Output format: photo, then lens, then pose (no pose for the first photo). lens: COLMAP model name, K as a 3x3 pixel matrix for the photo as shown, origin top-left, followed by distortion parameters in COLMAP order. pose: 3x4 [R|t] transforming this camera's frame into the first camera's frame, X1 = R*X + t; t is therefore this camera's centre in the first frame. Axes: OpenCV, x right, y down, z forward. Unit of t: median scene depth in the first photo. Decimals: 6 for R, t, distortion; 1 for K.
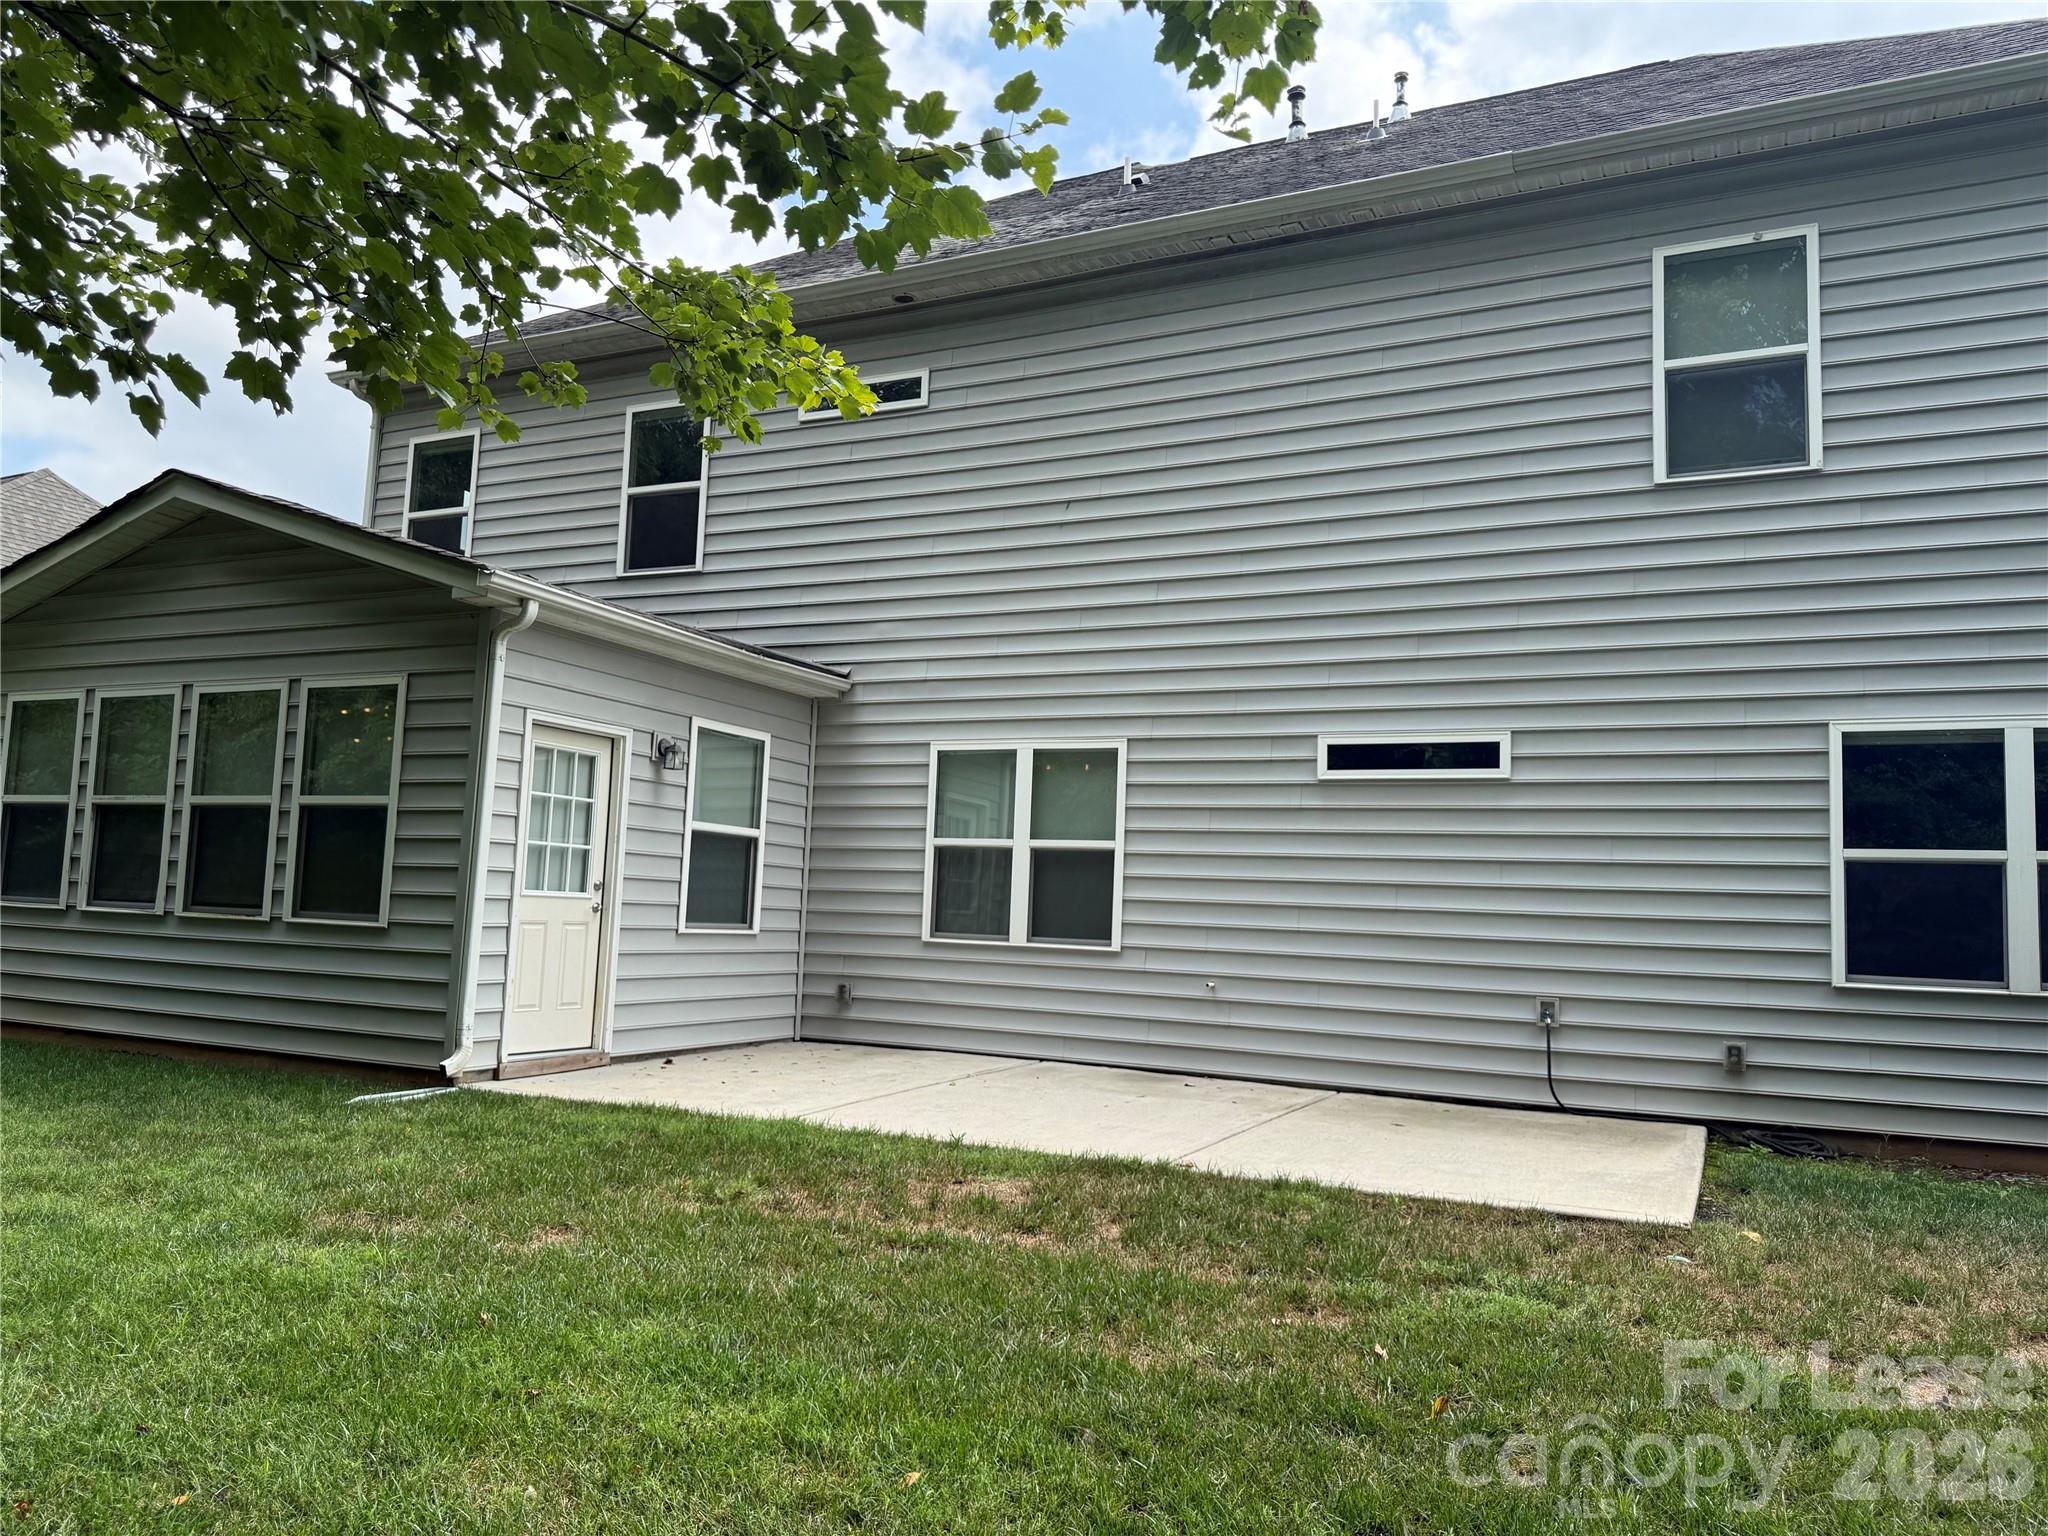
lens RADIAL K [[1431.8, 0, 1018.8], [0, 1431.8, 784.4], [0, 0, 1]] dist [0.192168, -0.371485]
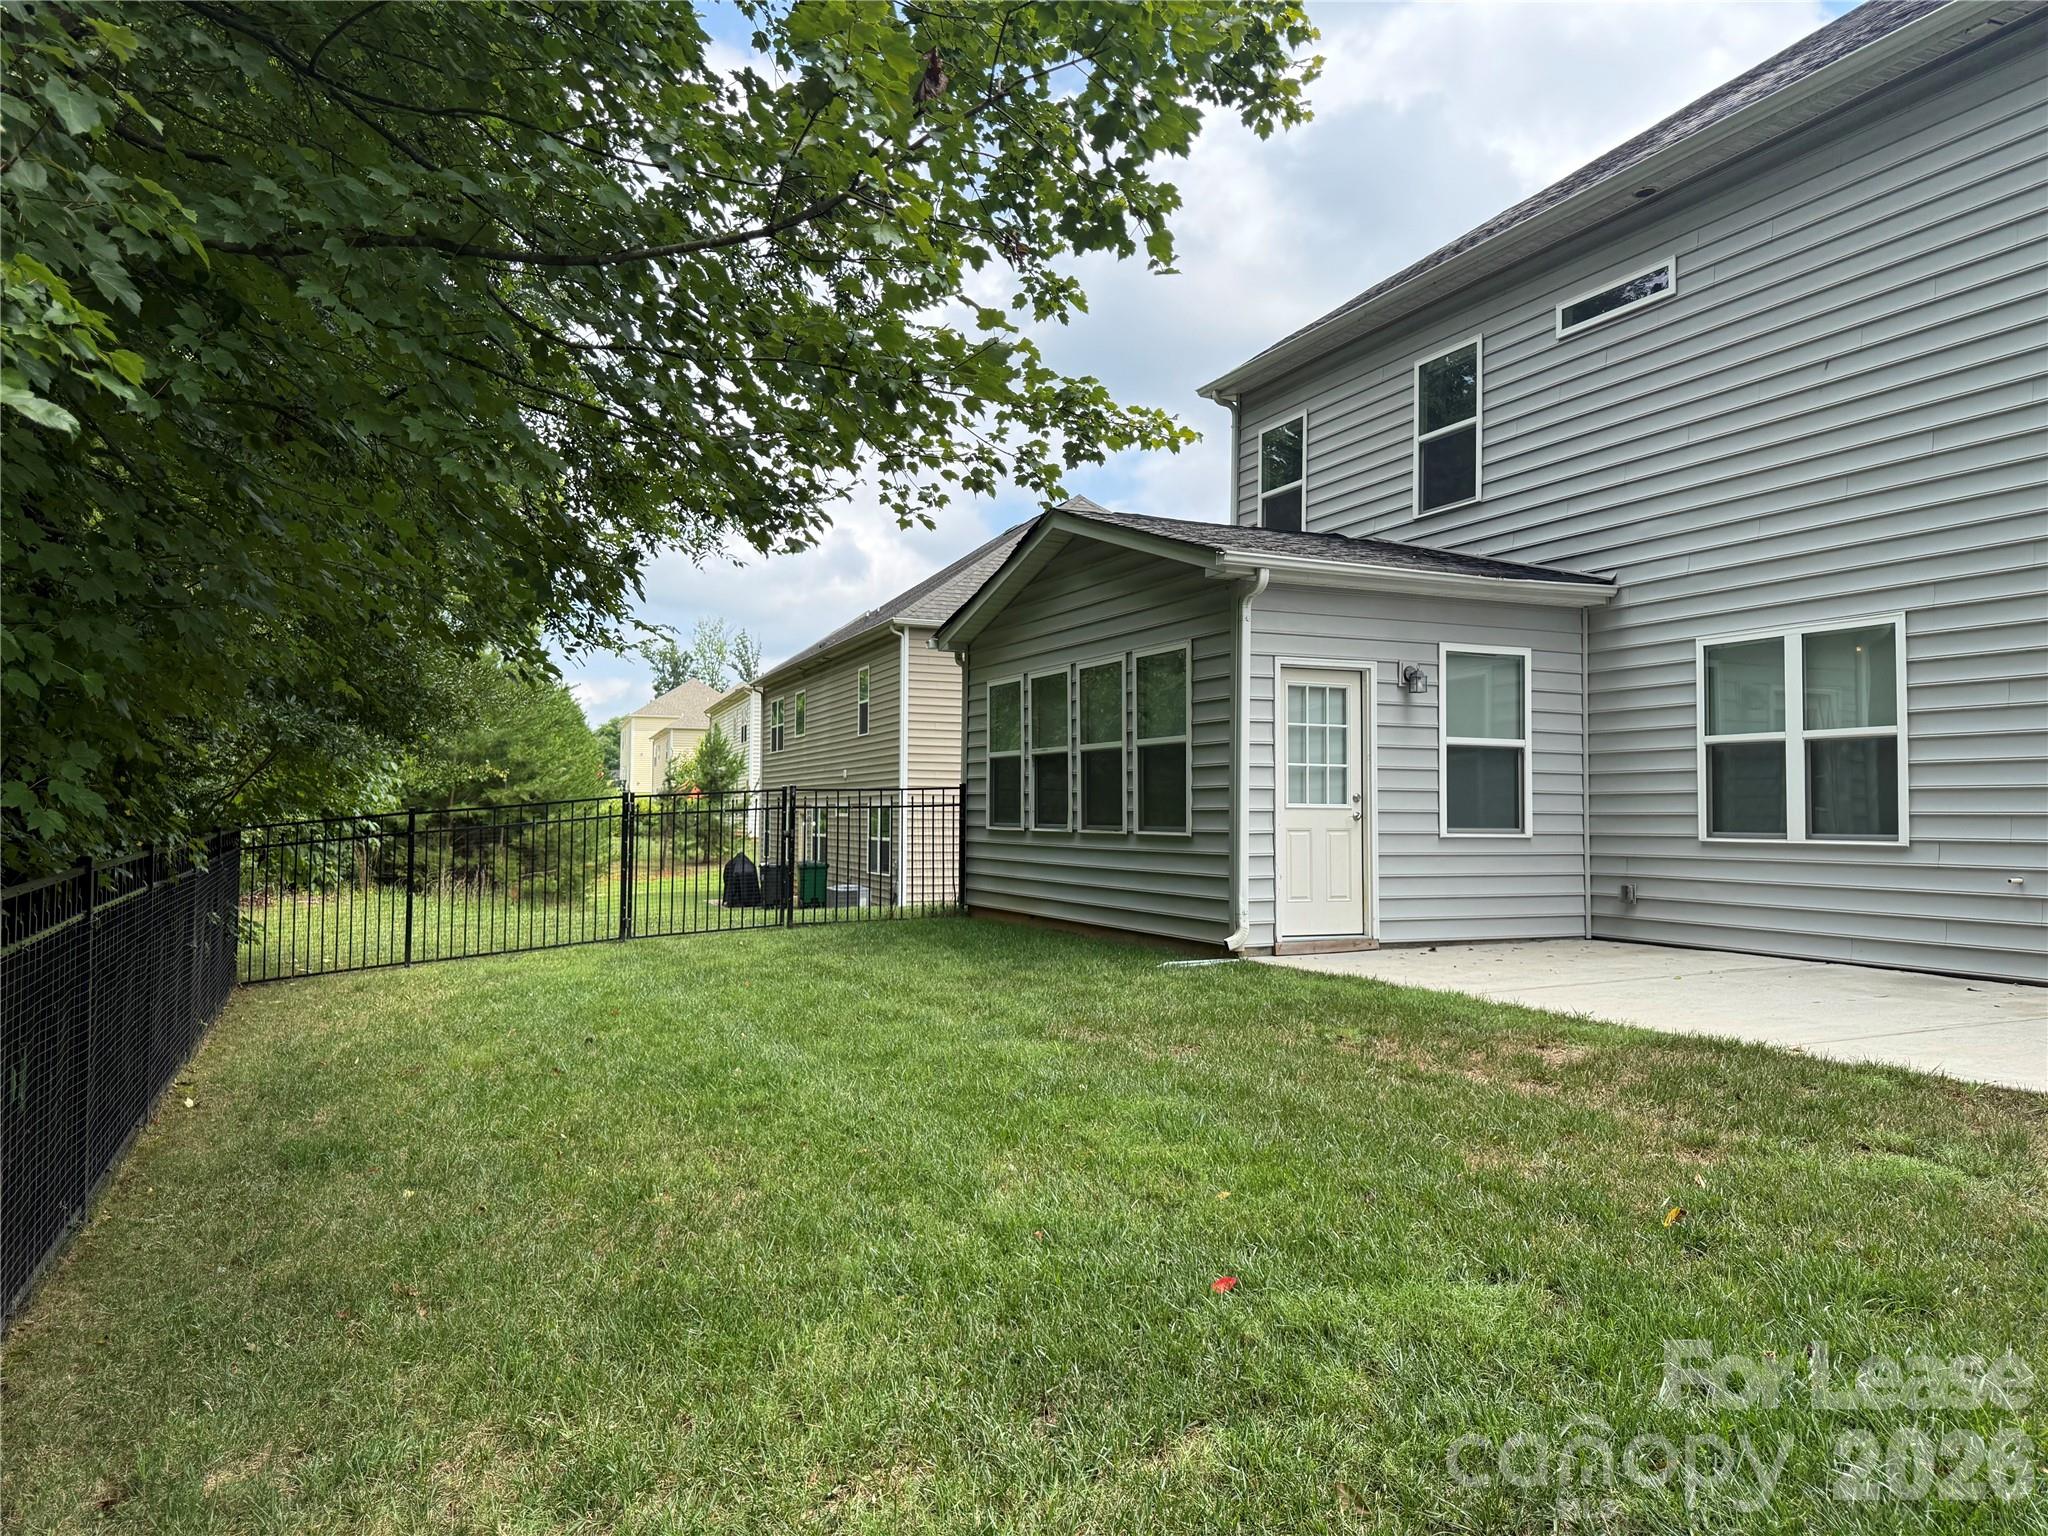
lens RADIAL K [[1447.5, 0, 1024.0], [0, 1447.5, 768.0], [0, 0, 1]] dist [0.090226, -0.110340]
pose [[0.770892, -0.057659, -0.634351, 0.232282], [0.086198, 0.996177, 0.014205, 0.005353], [0.631107, -0.065630, 0.772915, -0.070751]]
